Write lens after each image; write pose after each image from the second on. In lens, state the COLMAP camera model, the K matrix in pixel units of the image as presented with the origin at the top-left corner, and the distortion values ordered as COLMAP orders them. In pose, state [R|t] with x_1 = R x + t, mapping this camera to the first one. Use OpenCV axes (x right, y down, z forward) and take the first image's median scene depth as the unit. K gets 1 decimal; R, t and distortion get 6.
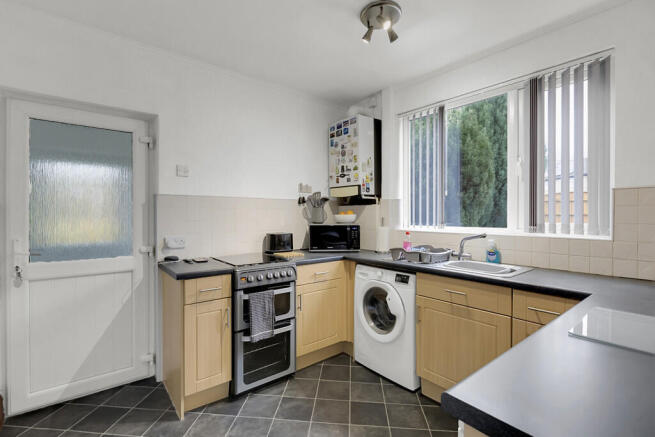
lens RADIAL K [[302.4, 0, 327.5], [0, 302.4, 218.5], [0, 0, 1]] dist [-0.000231, -0.000082]
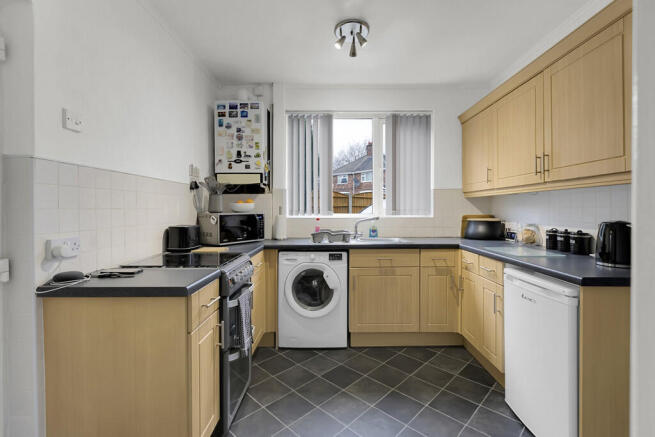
lens RADIAL K [[293.8, 0, 328.5], [0, 293.8, 214.2], [0, 0, 1]] dist [0.000499, 0.000024]
pose [[0.631469, -0.016746, 0.775221, -0.528479], [0.013705, 0.999852, 0.010436, 0.016470], [-0.775280, 0.004034, 0.631604, 0.241152]]
